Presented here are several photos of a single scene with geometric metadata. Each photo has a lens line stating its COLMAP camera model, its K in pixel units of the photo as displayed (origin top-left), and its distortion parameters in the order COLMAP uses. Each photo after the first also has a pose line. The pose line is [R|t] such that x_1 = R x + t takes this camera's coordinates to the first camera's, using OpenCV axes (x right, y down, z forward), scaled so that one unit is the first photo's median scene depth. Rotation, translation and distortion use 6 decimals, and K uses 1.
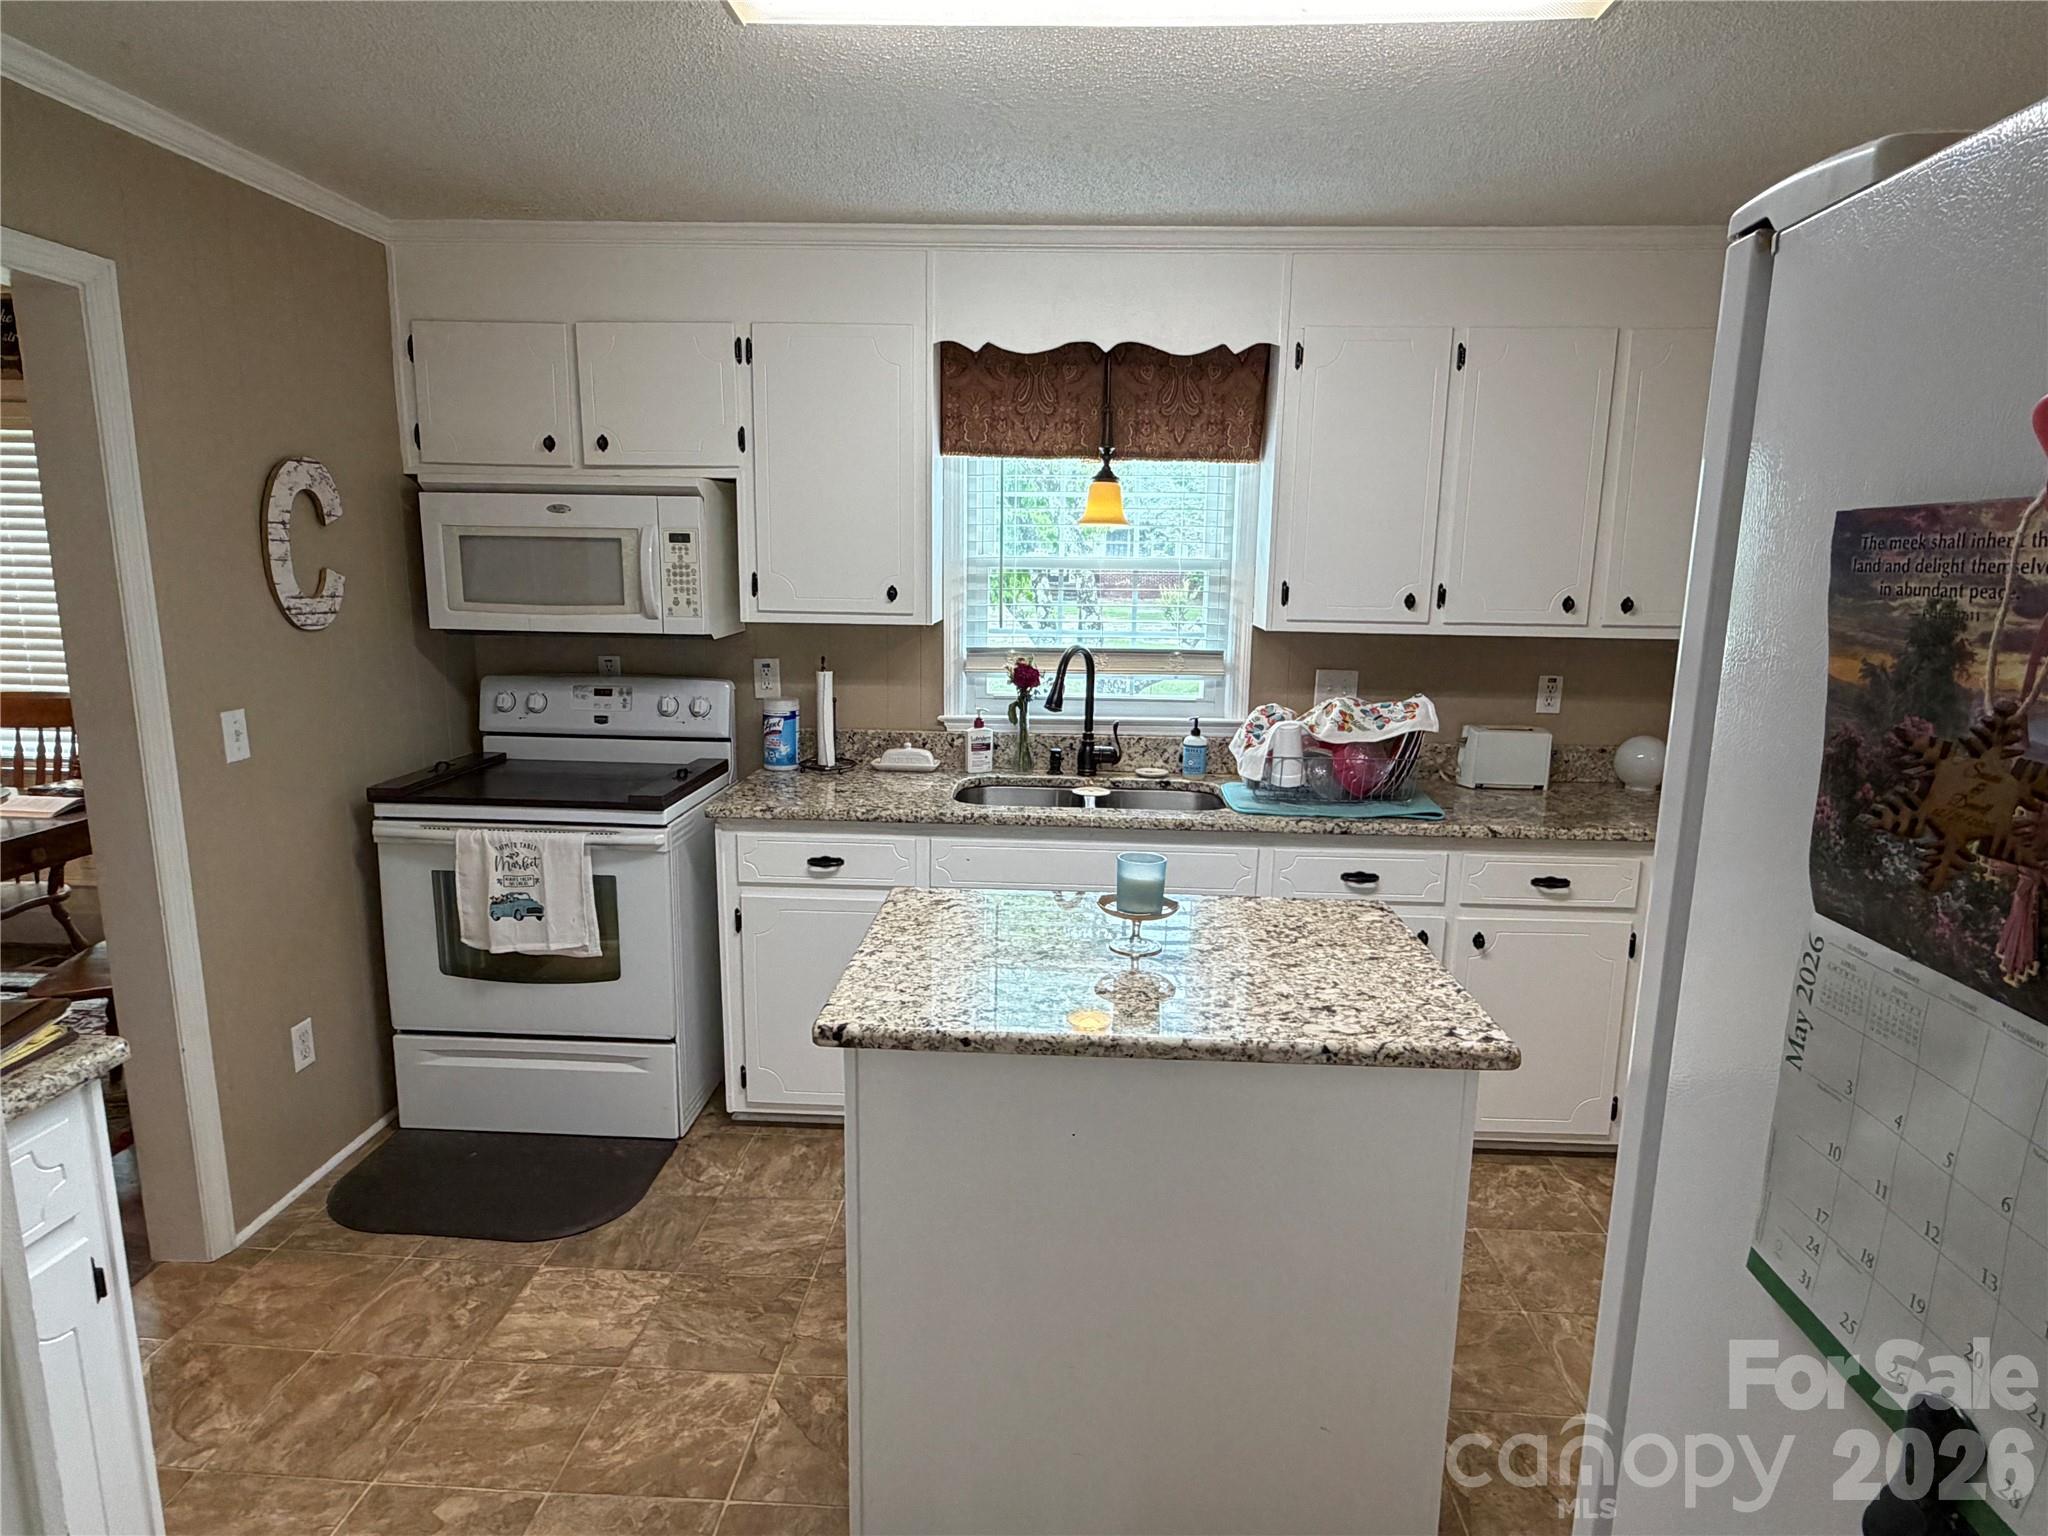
lens RADIAL K [[1158.3, 0, 1010.9], [0, 1158.3, 775.6], [0, 0, 1]] dist [-0.002067, 0.001209]
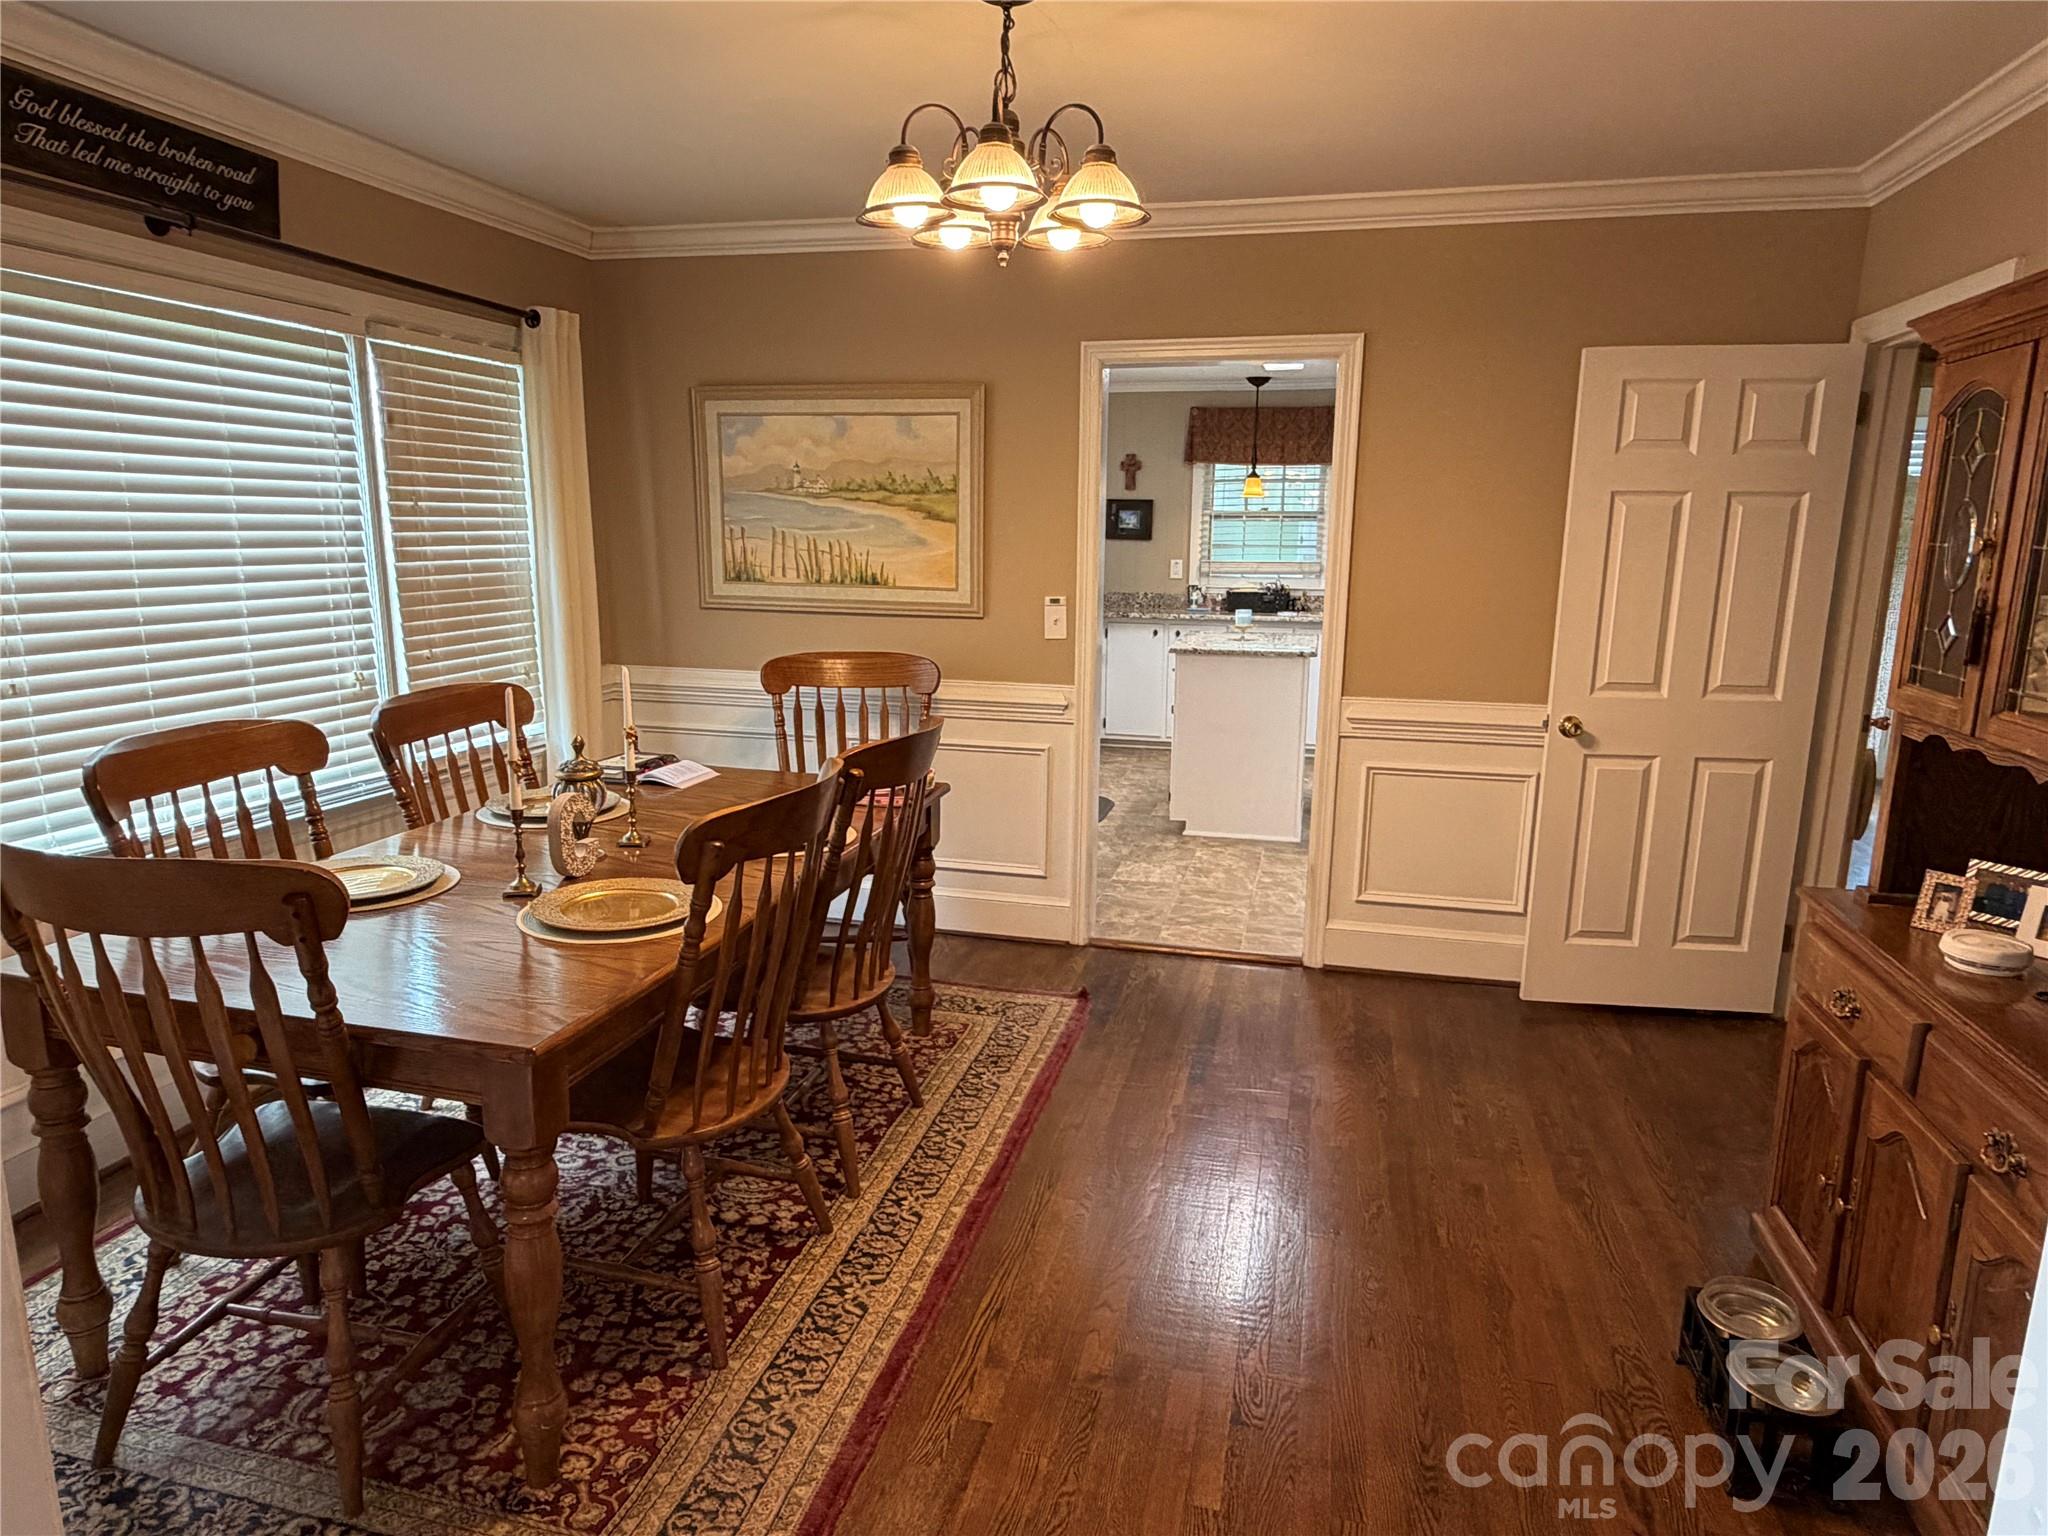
lens RADIAL K [[1266.9, 0, 1046.2], [0, 1266.9, 789.3], [0, 0, 1]] dist [0.002071, -0.000262]
pose [[0.162216, -0.218746, 0.962204, -2.044043], [0.171649, 0.966508, 0.190787, -0.124110], [-0.971711, 0.134212, 0.194331, 0.561387]]
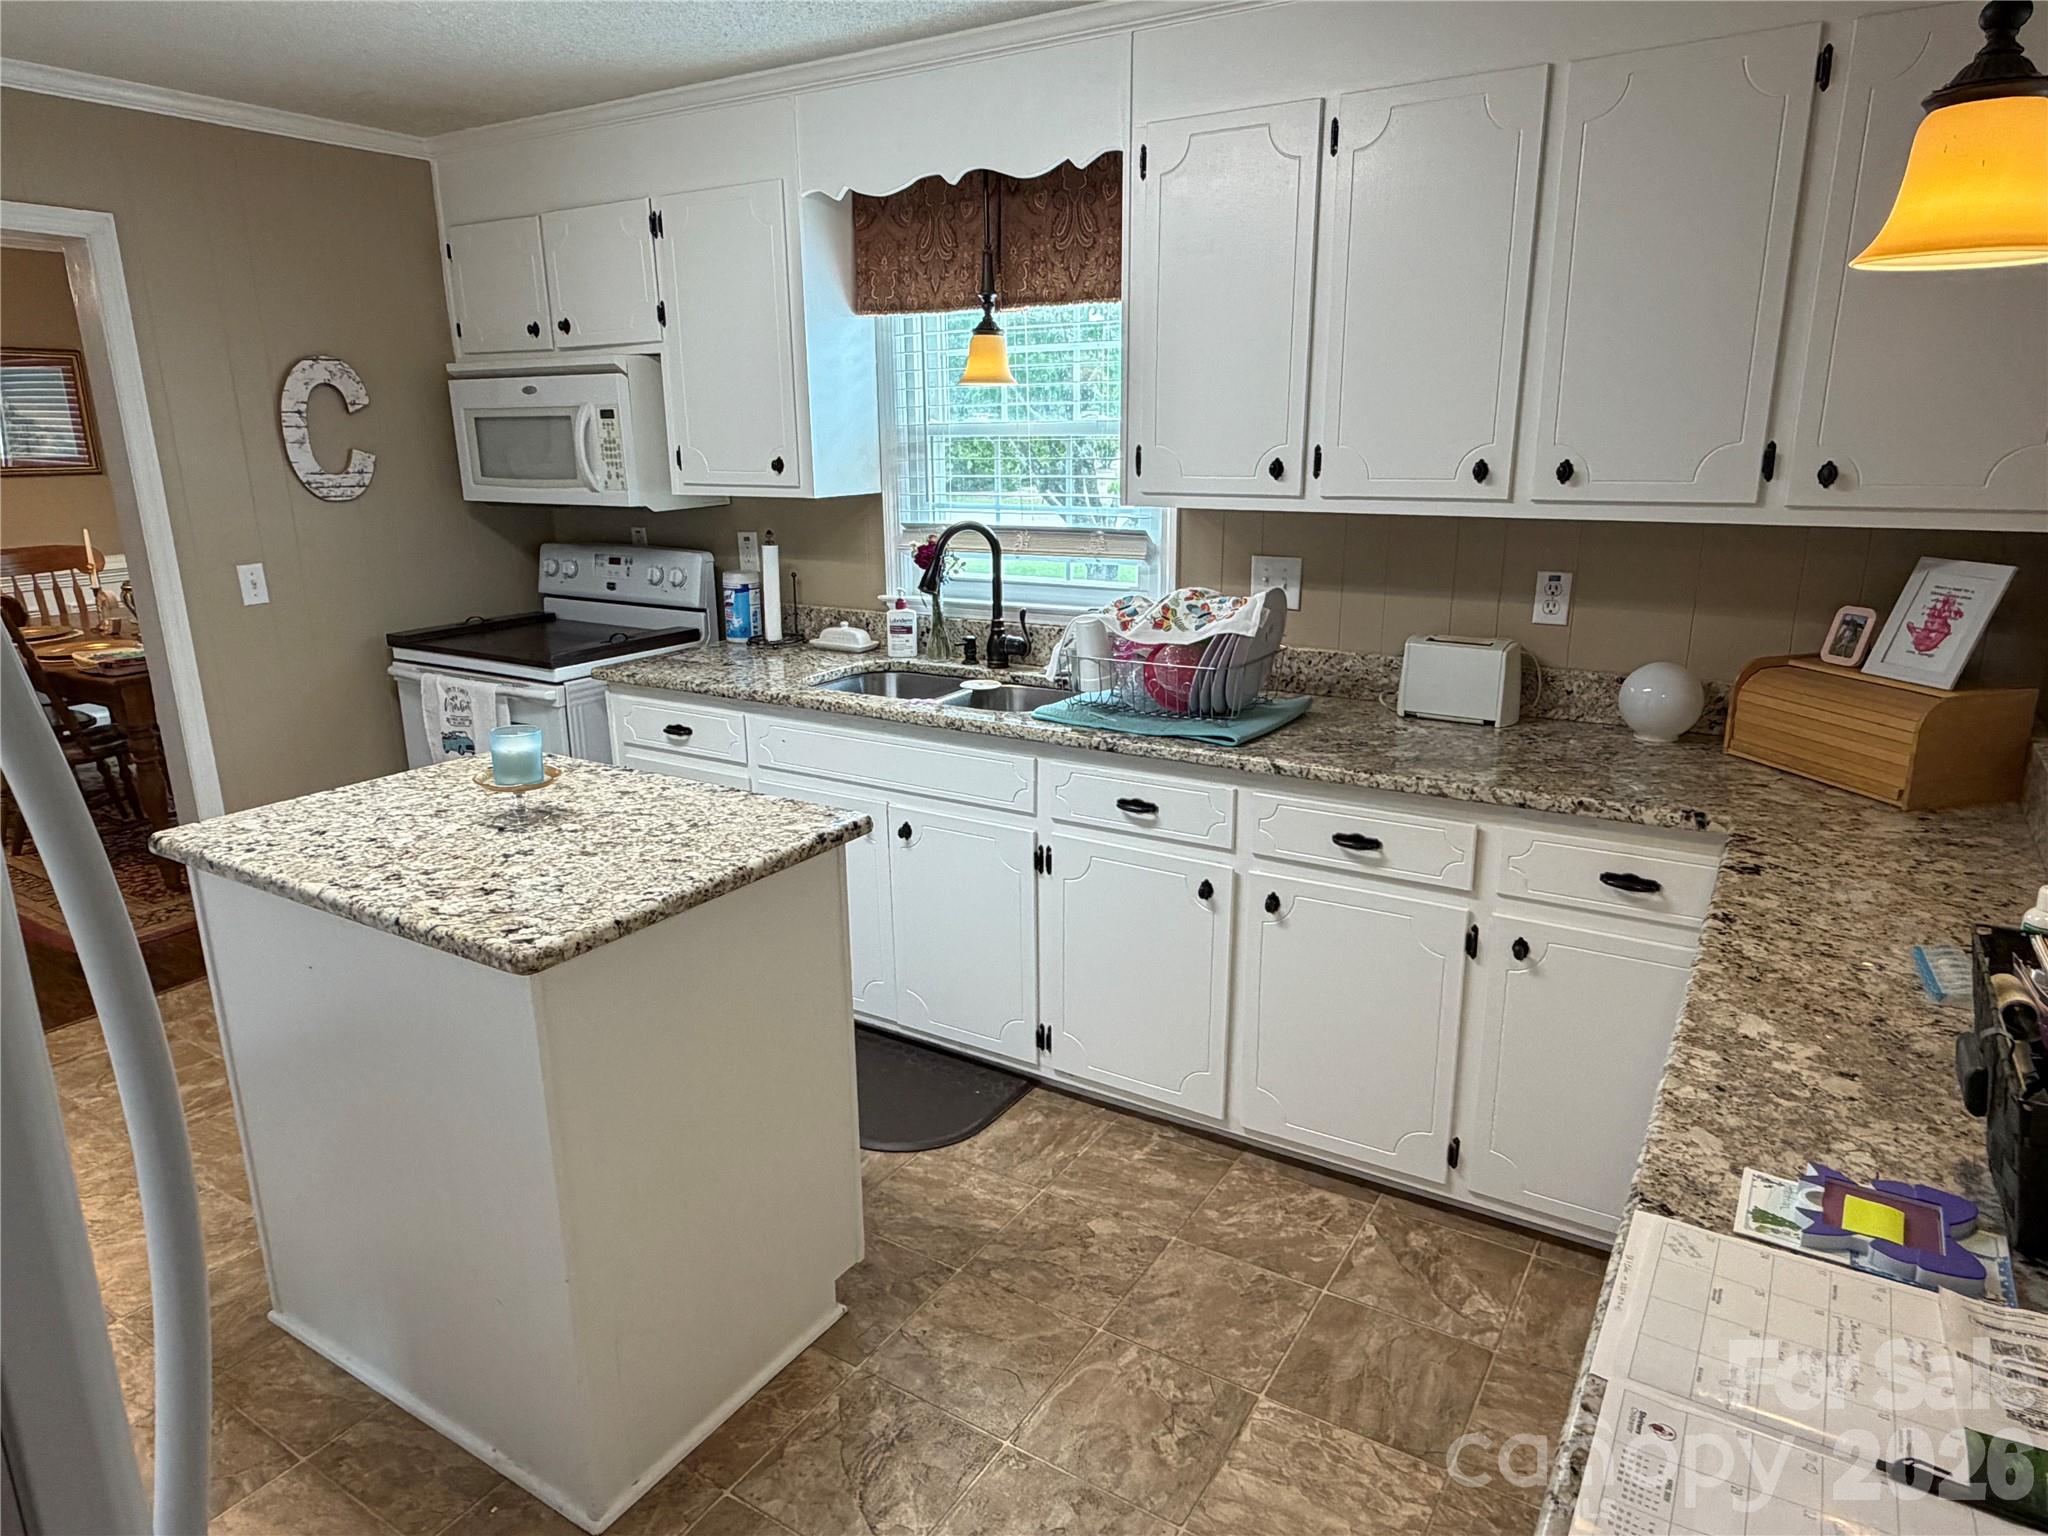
lens RADIAL K [[1266.9, 0, 1001.3], [0, 1266.9, 776.4], [0, 0, 1]] dist [0.002071, -0.000262]
pose [[0.869412, 0.108207, -0.482092, 0.621991], [-0.067029, 0.992534, 0.101897, -0.018665], [0.489519, -0.056276, 0.870175, 0.149598]]
